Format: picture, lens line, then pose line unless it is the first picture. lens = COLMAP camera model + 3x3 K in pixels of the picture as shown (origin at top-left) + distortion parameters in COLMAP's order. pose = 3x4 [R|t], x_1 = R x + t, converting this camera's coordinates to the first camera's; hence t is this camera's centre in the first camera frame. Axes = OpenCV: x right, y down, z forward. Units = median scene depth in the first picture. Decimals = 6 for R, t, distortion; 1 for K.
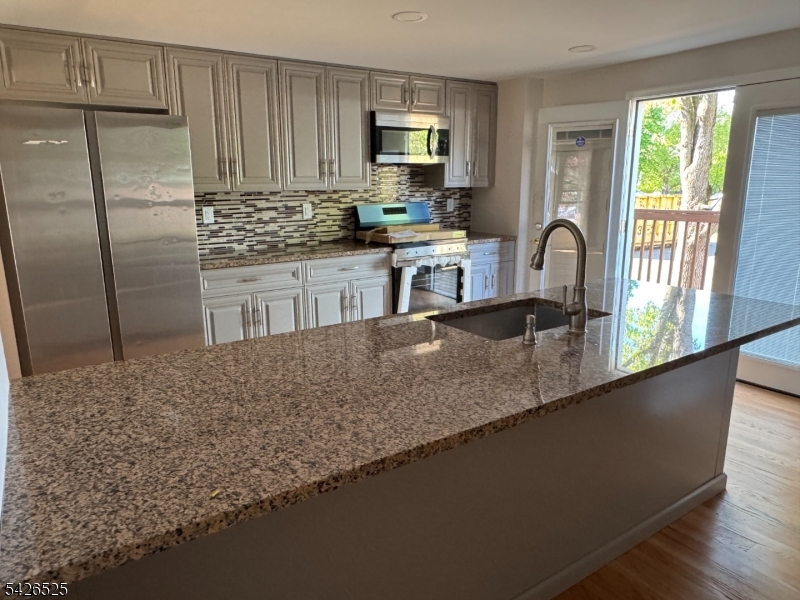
lens RADIAL K [[545.3, 0, 393.2], [0, 545.3, 301.5], [0, 0, 1]] dist [-0.008364, 0.000579]
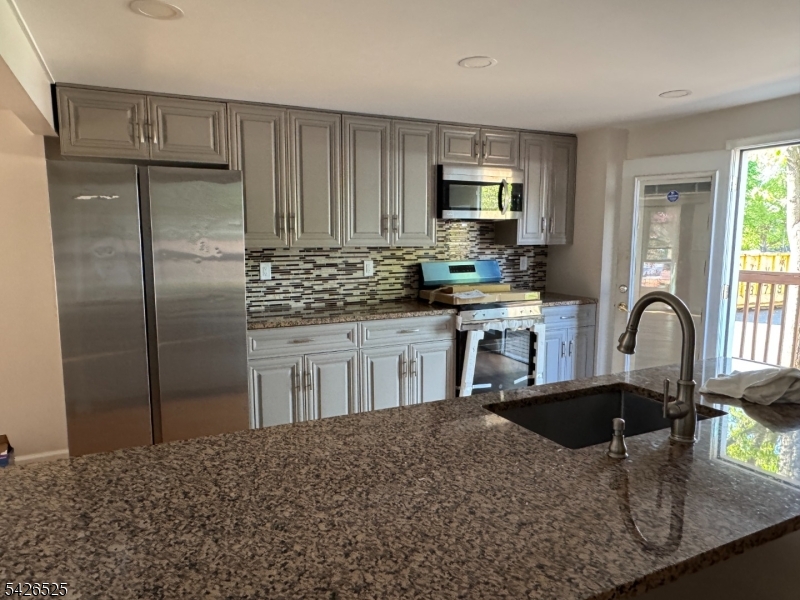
lens RADIAL K [[545.3, 0, 393.2], [0, 545.3, 301.5], [0, 0, 1]] dist [-0.008364, 0.000579]
pose [[0.990391, 0.024017, -0.136194, 0.016101], [-0.036977, 0.994938, -0.093445, -0.021864], [0.133260, 0.097583, 0.986265, 0.078195]]
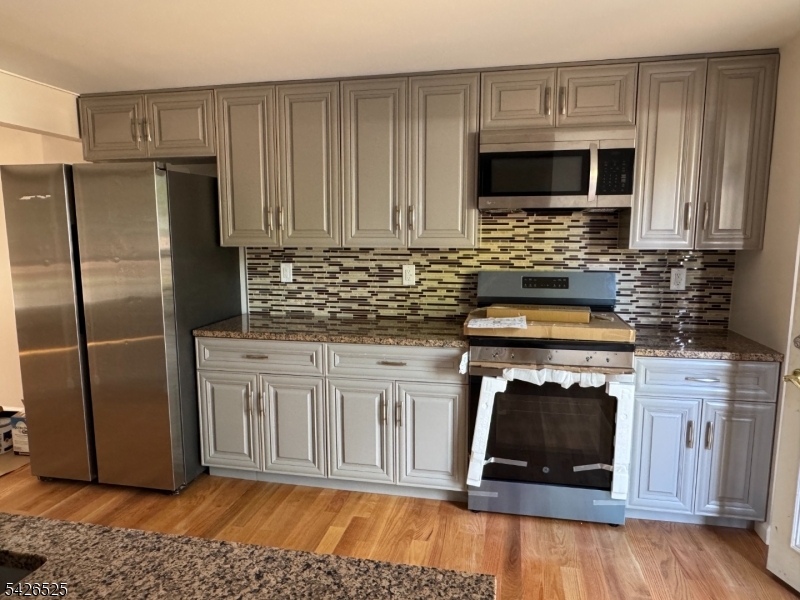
lens RADIAL K [[545.3, 0, 393.2], [0, 545.3, 301.5], [0, 0, 1]] dist [-0.008364, 0.000579]
pose [[0.693493, 0.101412, -0.713291, 0.377352], [-0.161084, 0.986806, -0.016315, -0.119554], [0.702225, 0.126214, 0.700678, 0.489734]]
